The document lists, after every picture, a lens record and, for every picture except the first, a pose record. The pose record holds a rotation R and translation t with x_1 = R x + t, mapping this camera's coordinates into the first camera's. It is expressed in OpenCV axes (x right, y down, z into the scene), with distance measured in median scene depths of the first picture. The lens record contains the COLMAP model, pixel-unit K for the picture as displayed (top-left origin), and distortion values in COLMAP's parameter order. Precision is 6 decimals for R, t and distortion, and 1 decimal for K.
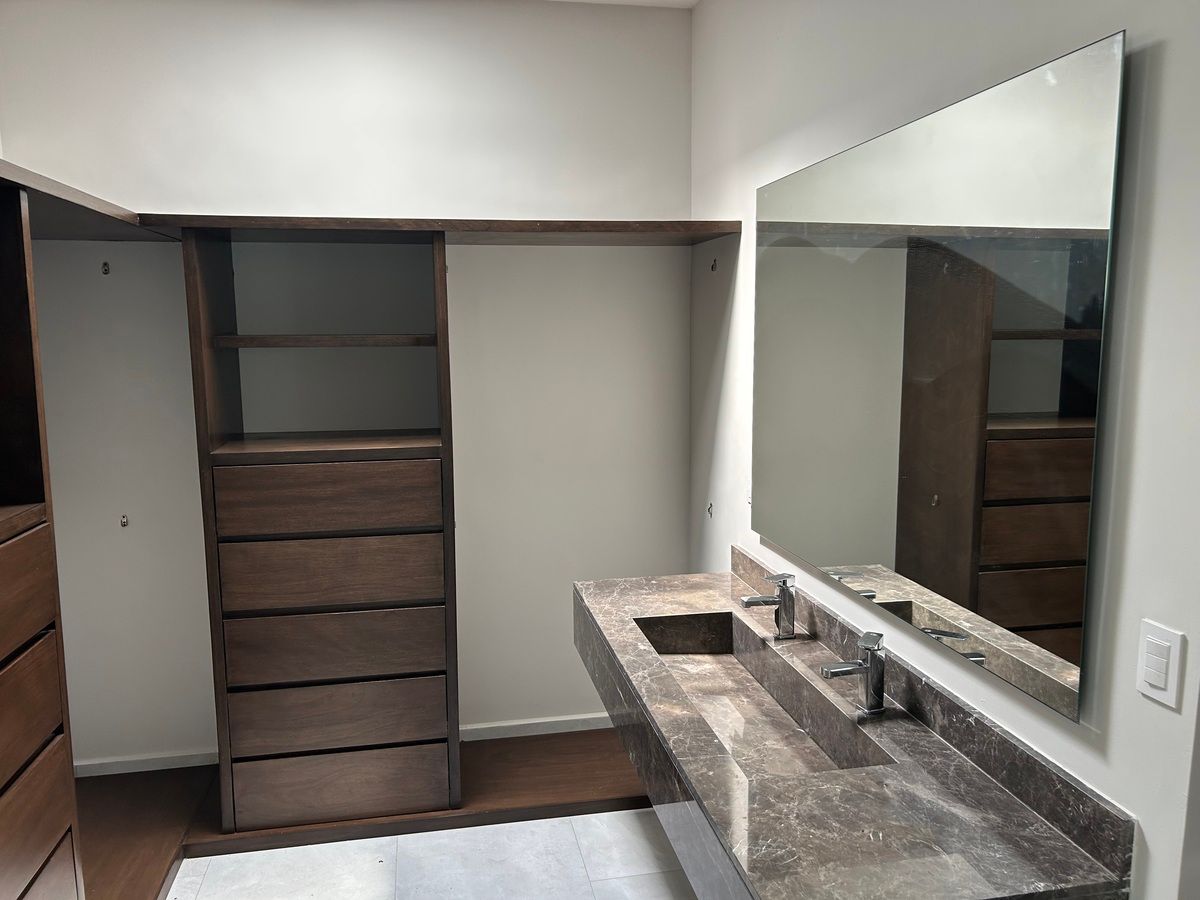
lens RADIAL K [[907.4, 0, 596.5], [0, 907.4, 449.6], [0, 0, 1]] dist [0.040463, -0.051085]
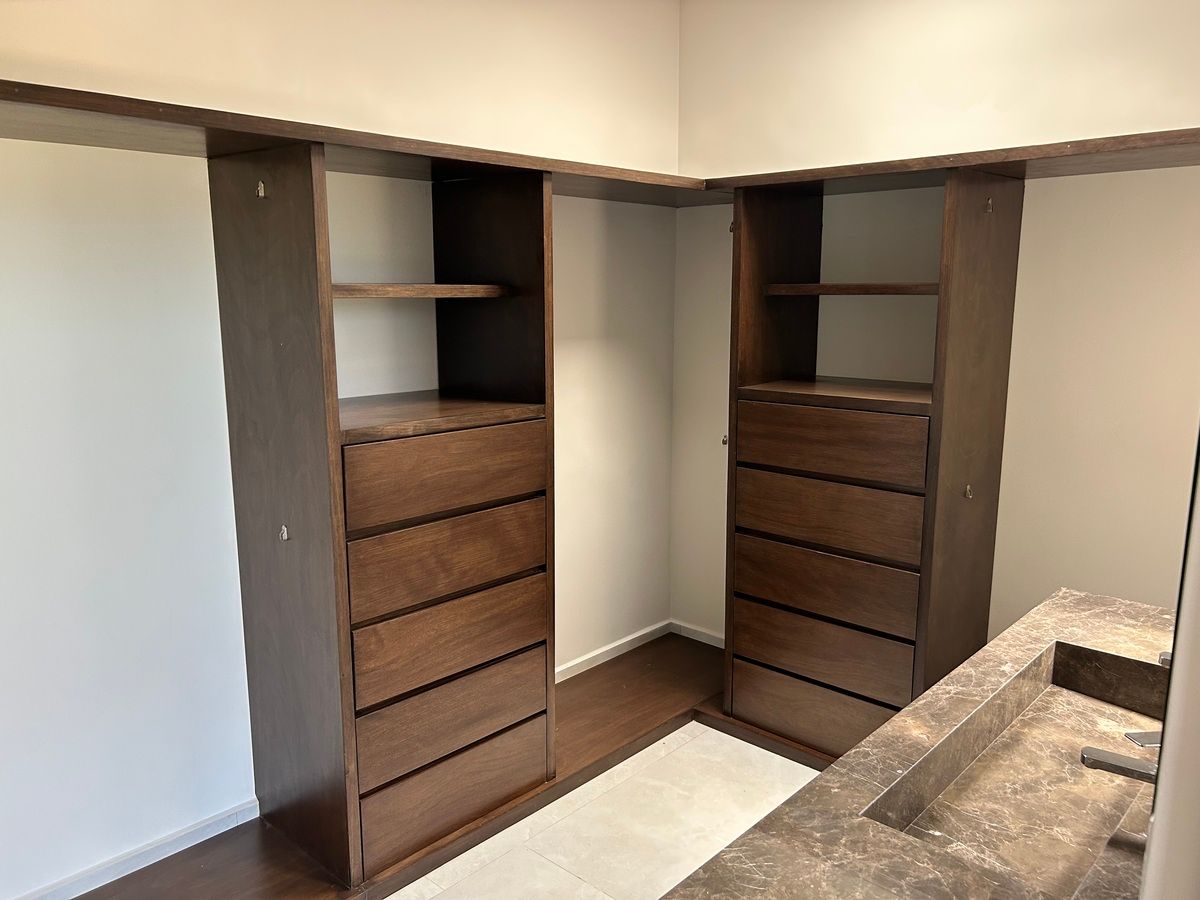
lens RADIAL K [[907.4, 0, 592.7], [0, 907.4, 452.1], [0, 0, 1]] dist [0.040463, -0.051085]
pose [[0.584116, 0.152622, -0.797192, 0.376011], [-0.108752, 0.988023, 0.109472, -0.019688], [0.804352, 0.022752, 0.593717, 0.171604]]
